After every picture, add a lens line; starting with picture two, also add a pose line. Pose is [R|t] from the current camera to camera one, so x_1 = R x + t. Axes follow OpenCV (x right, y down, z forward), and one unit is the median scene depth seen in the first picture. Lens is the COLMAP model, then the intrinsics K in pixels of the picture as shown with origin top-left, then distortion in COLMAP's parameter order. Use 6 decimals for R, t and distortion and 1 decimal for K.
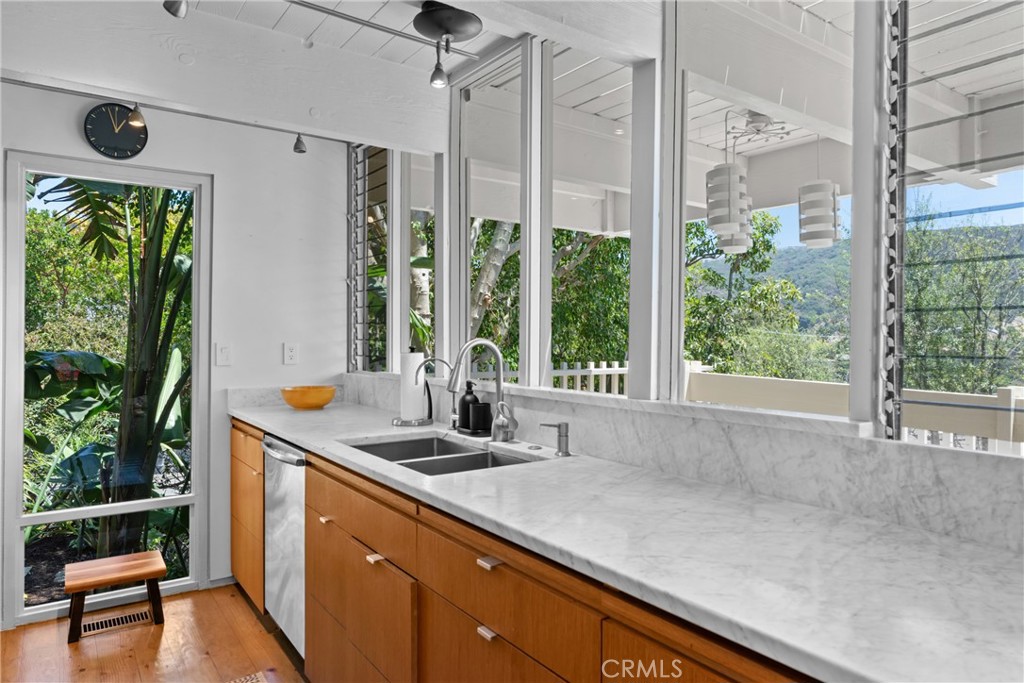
lens RADIAL K [[660.9, 0, 512.0], [0, 660.9, 341.5], [0, 0, 1]] dist [-0.001373, -0.001019]
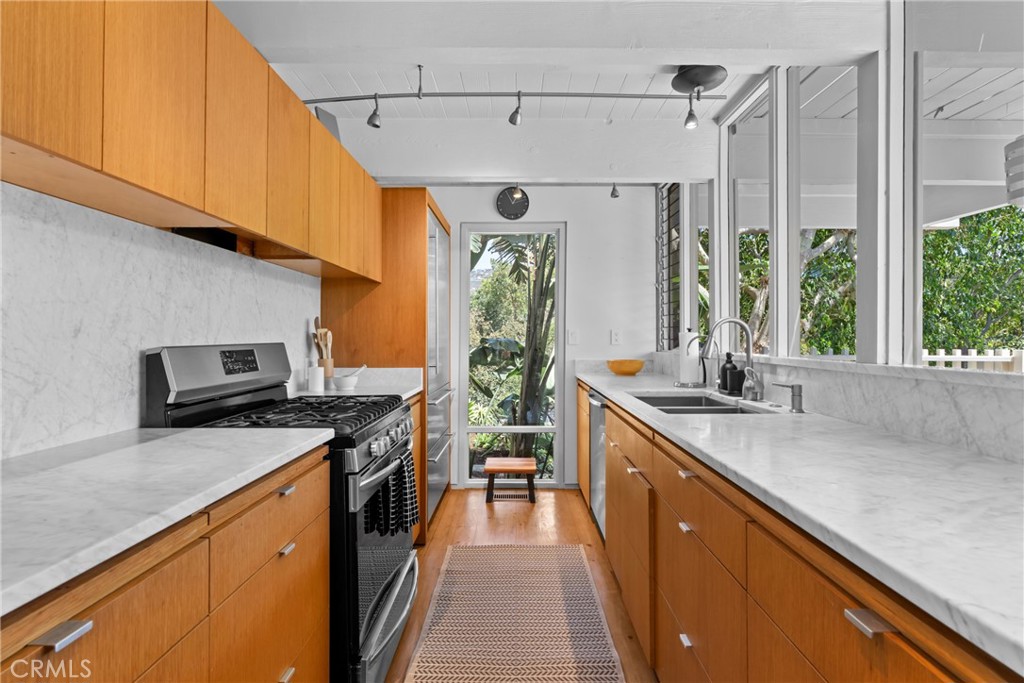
lens RADIAL K [[483.3, 0, 516.2], [0, 483.3, 332.8], [0, 0, 1]] dist [-0.000160, 0.000841]
pose [[0.819192, -0.008043, -0.573464, 0.154538], [-0.002267, 0.999848, -0.017262, 0.044822], [0.573515, 0.015441, 0.819049, 0.007501]]
